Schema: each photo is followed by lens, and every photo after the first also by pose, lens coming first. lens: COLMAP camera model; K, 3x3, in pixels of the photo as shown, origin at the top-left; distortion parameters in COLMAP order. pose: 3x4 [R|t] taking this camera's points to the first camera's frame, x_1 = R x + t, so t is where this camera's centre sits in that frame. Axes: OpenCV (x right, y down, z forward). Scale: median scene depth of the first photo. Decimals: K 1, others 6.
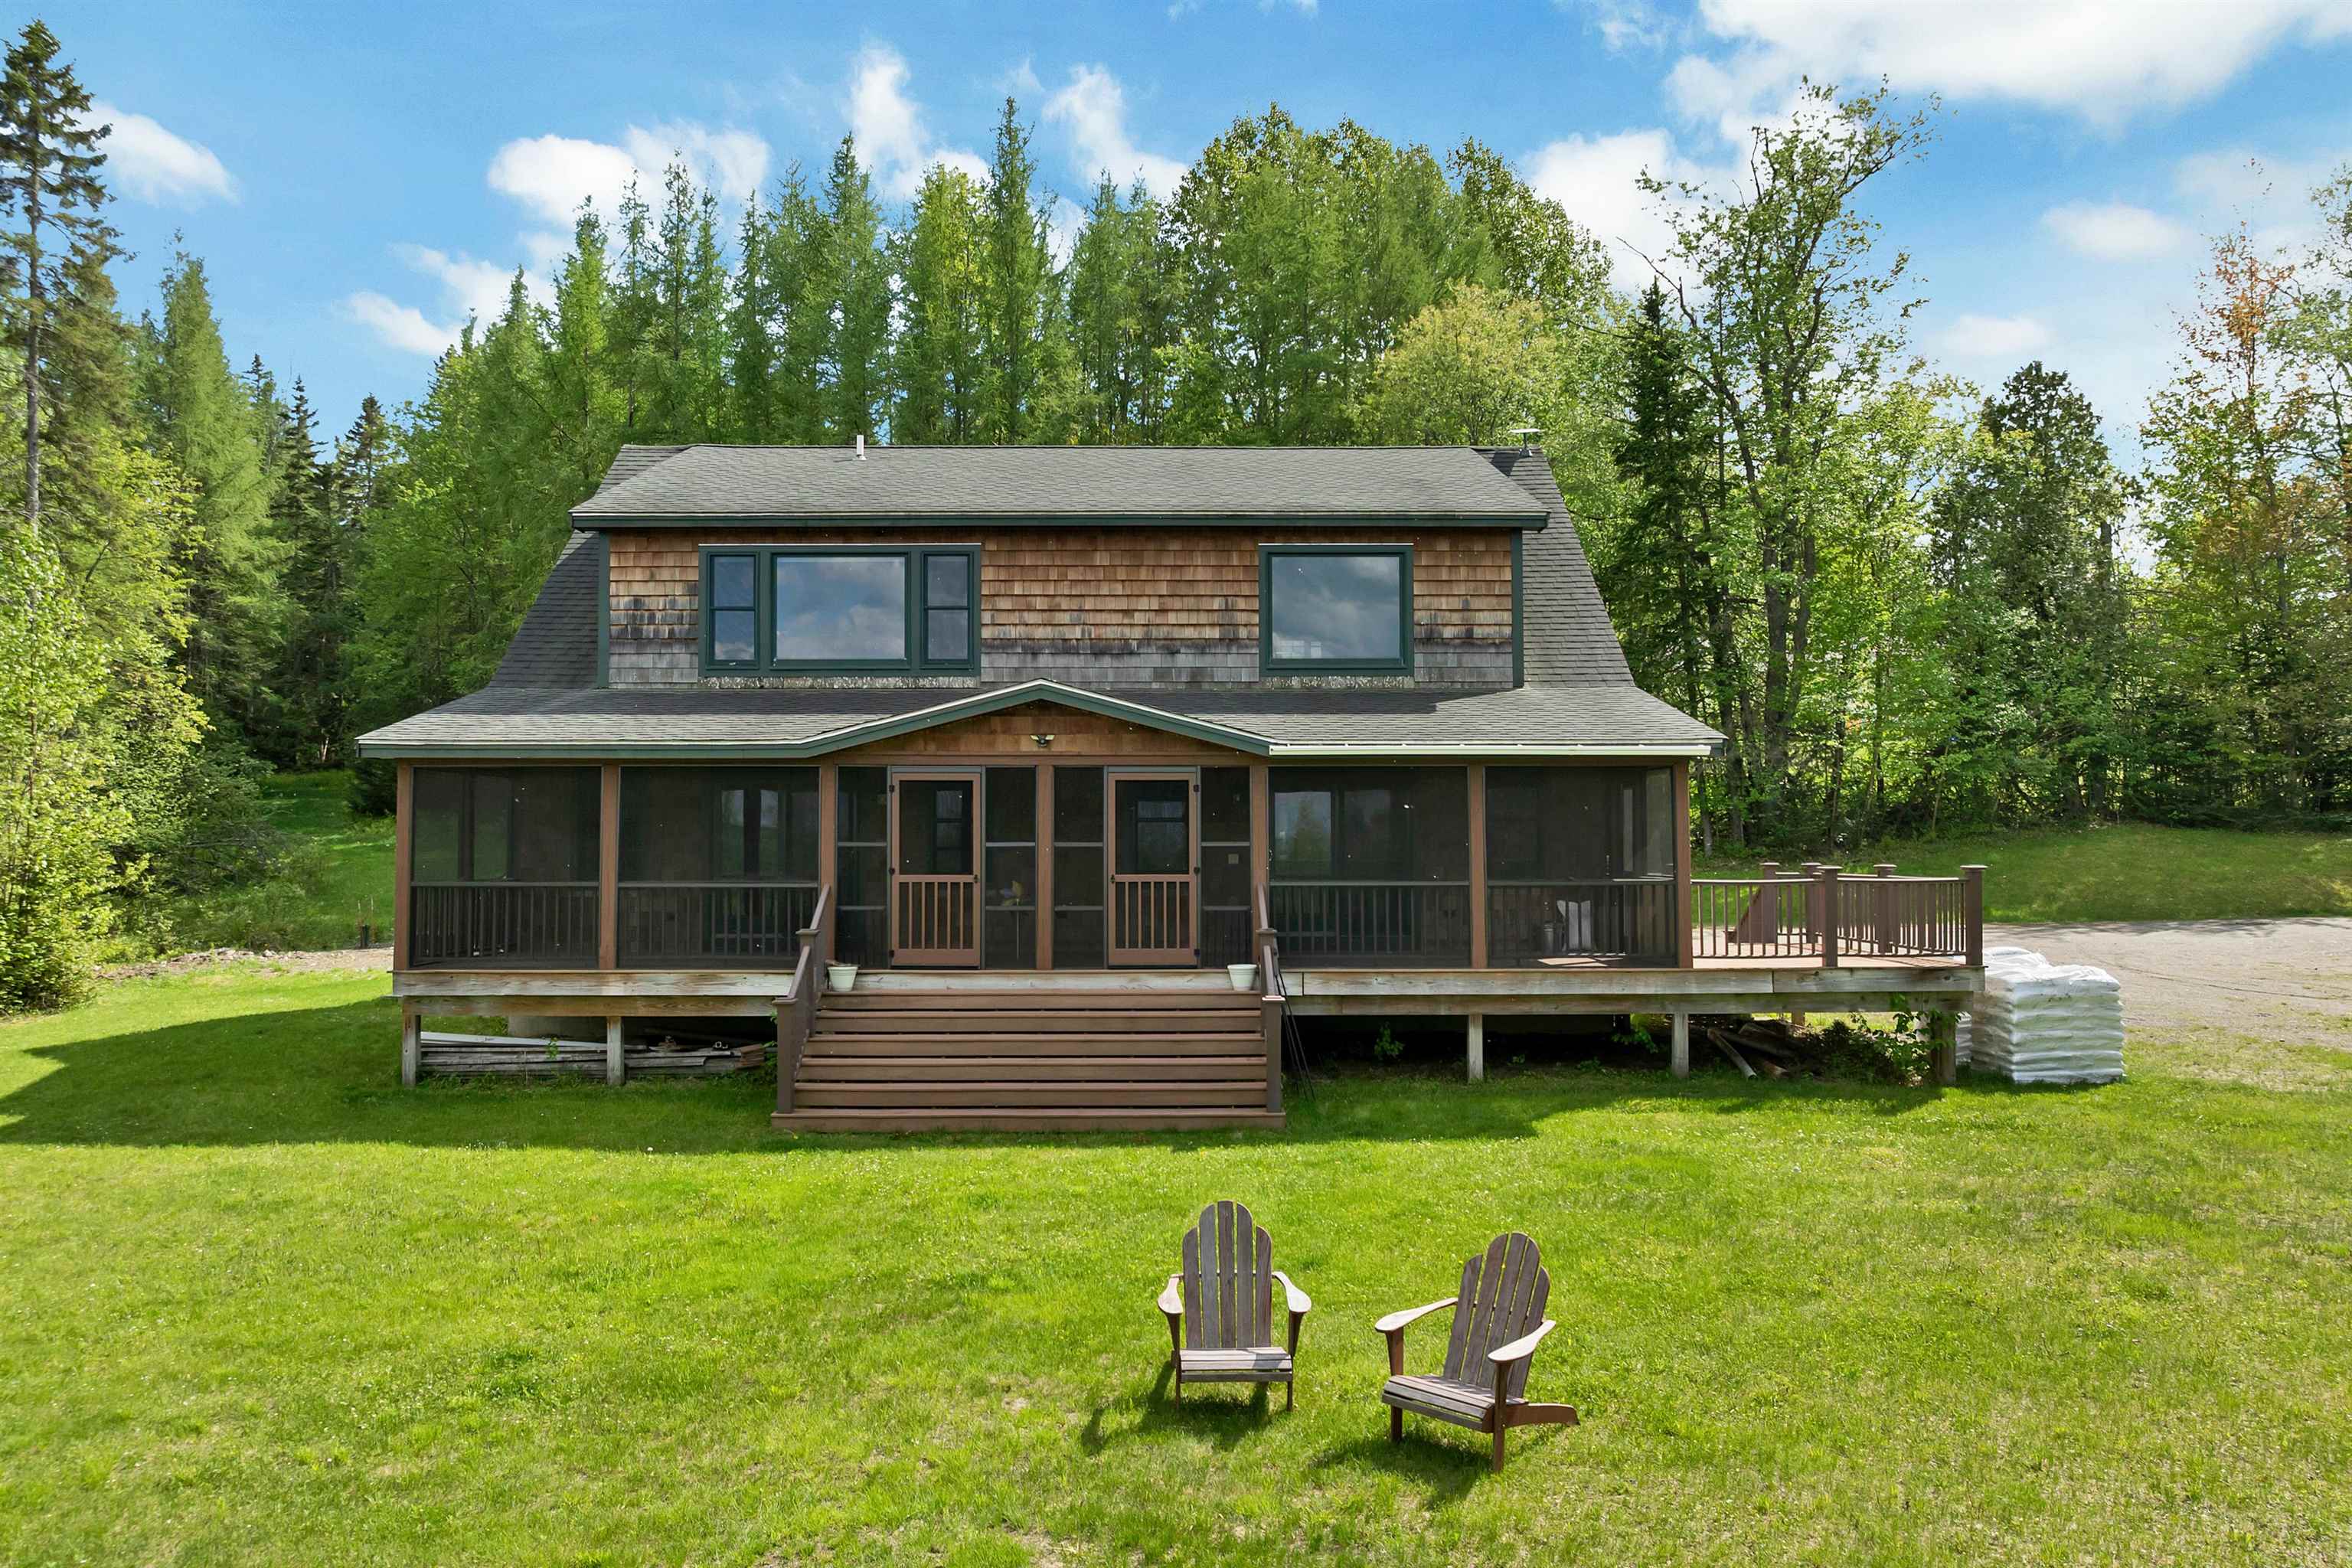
lens RADIAL K [[1696.1, 0, 1200.0], [0, 1696.1, 786.3], [0, 0, 1]] dist [-0.035707, 0.001119]
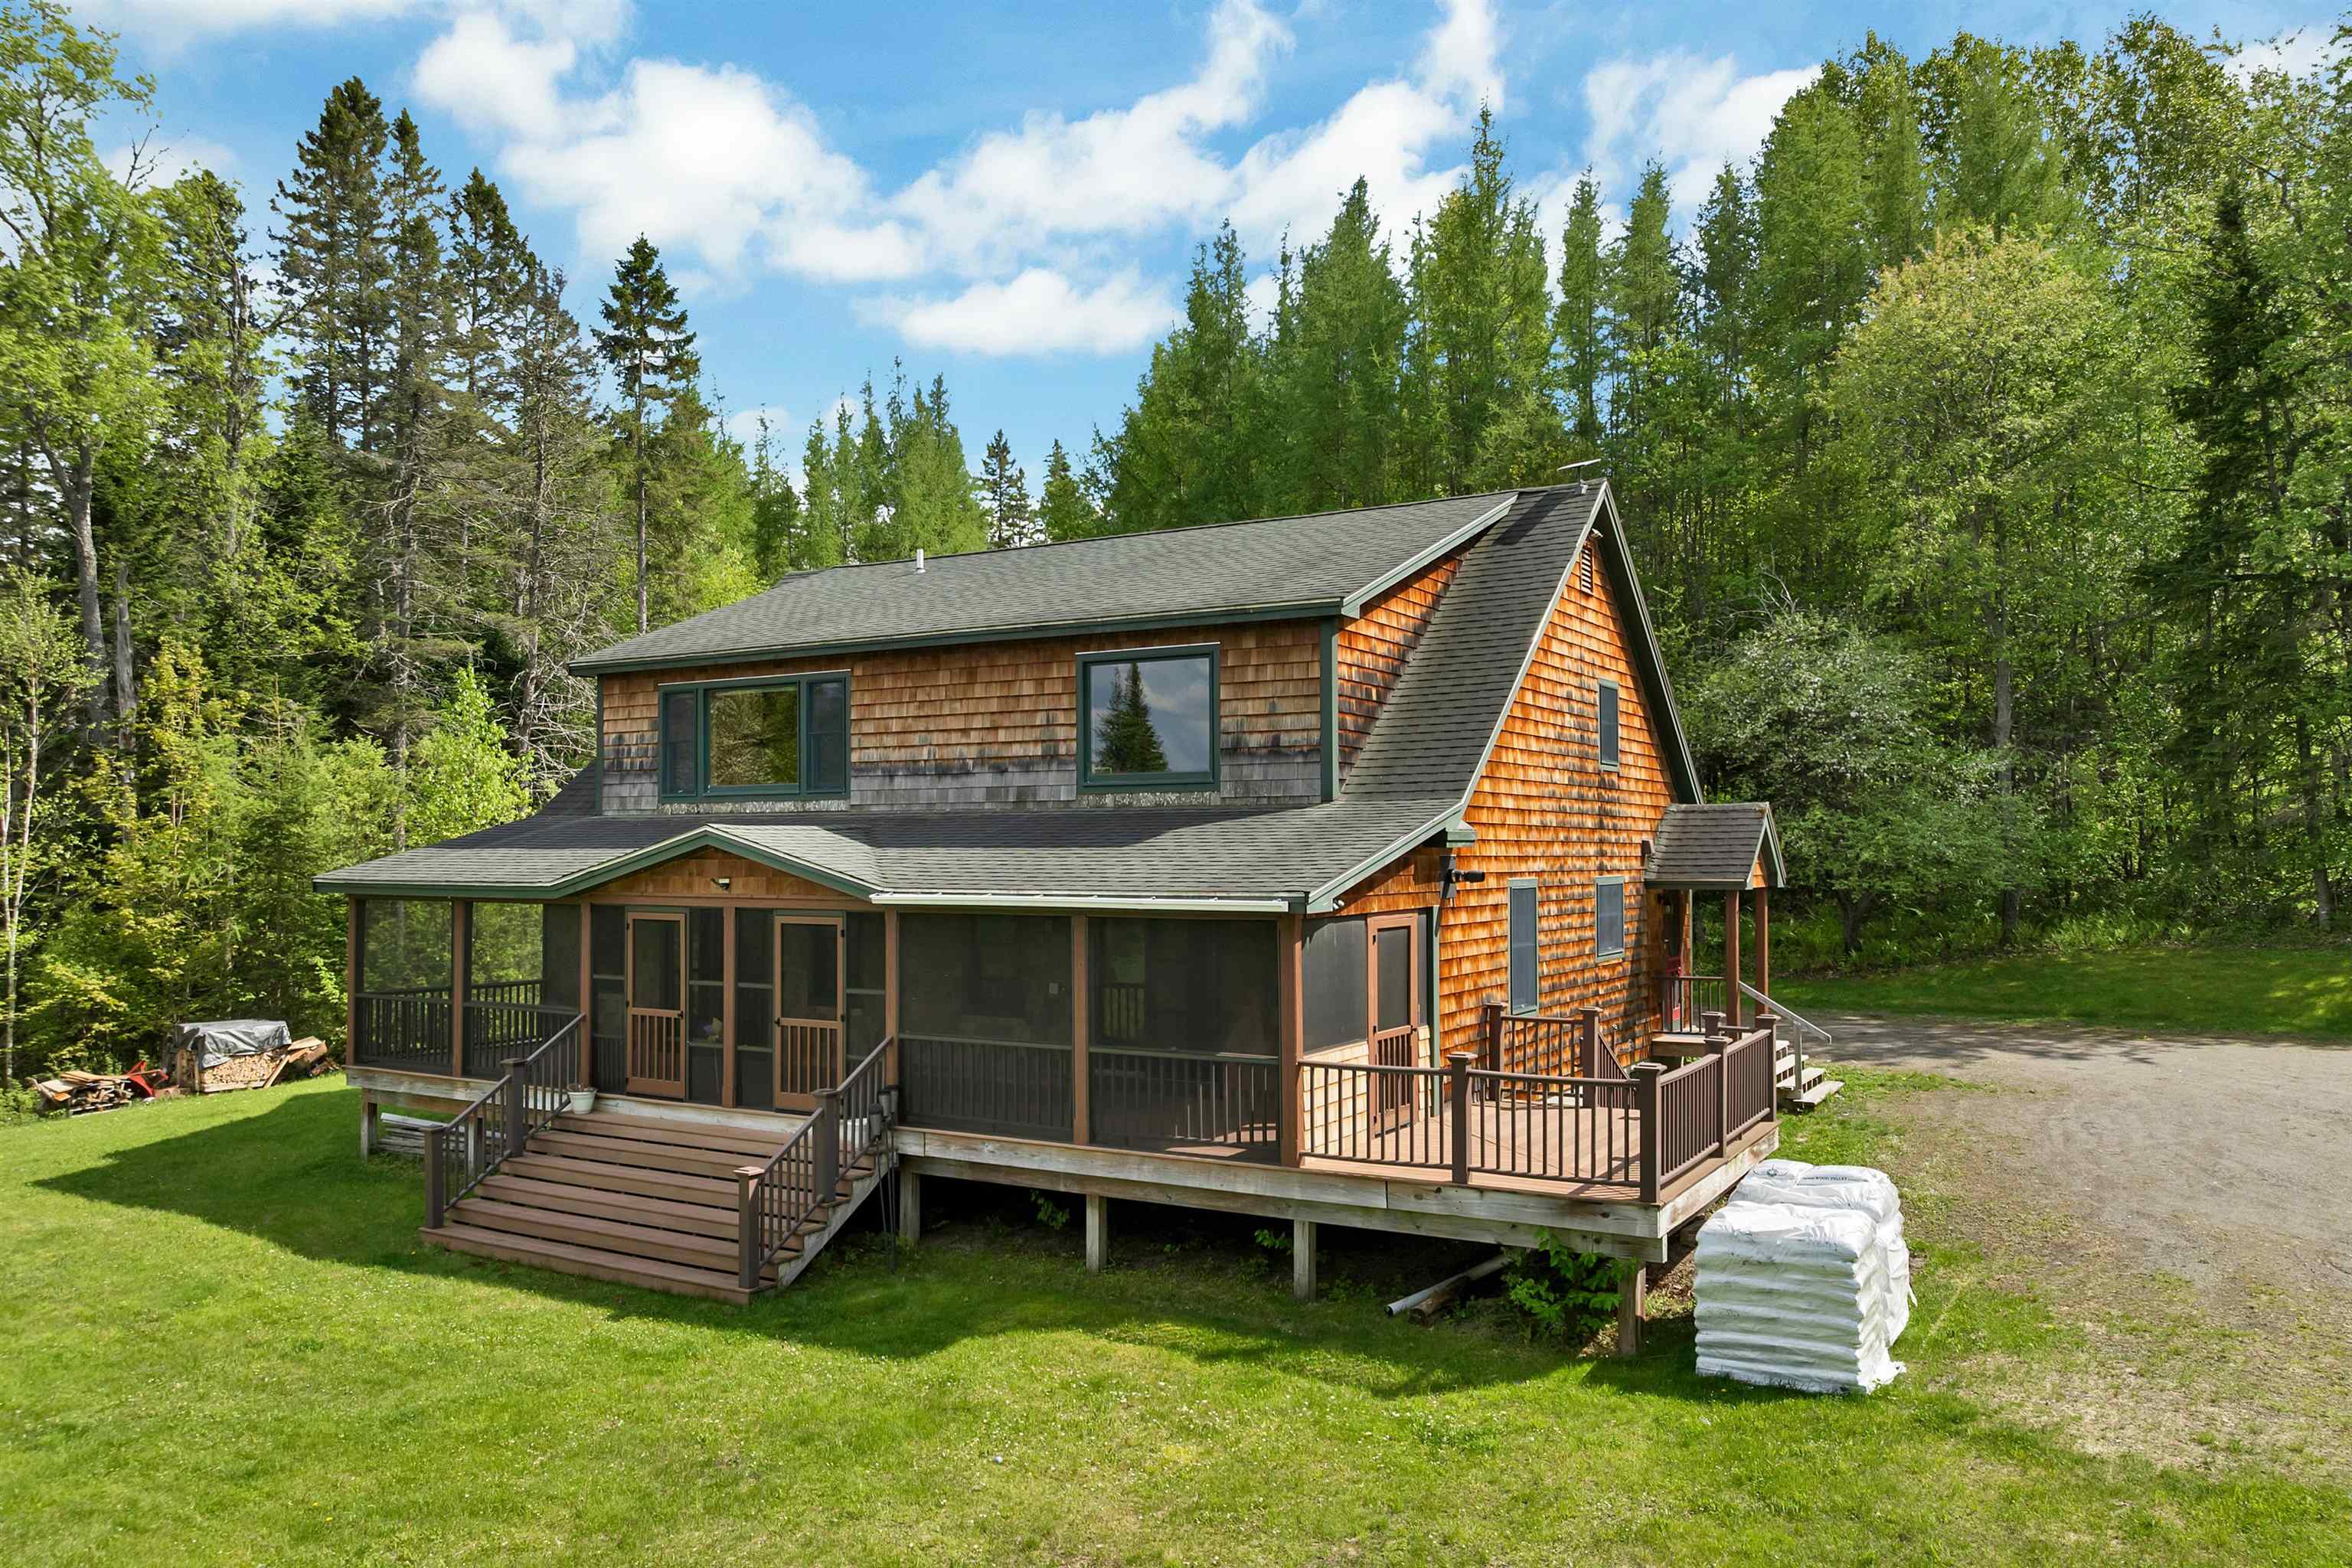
lens RADIAL K [[1687.5, 0, 1198.6], [0, 1687.5, 795.6], [0, 0, 1]] dist [-0.024566, -0.000825]
pose [[0.856563, -0.016091, -0.515792, 0.576133], [0.020355, 0.999789, 0.002613, -0.065428], [0.515641, -0.012738, 0.856710, 0.233814]]
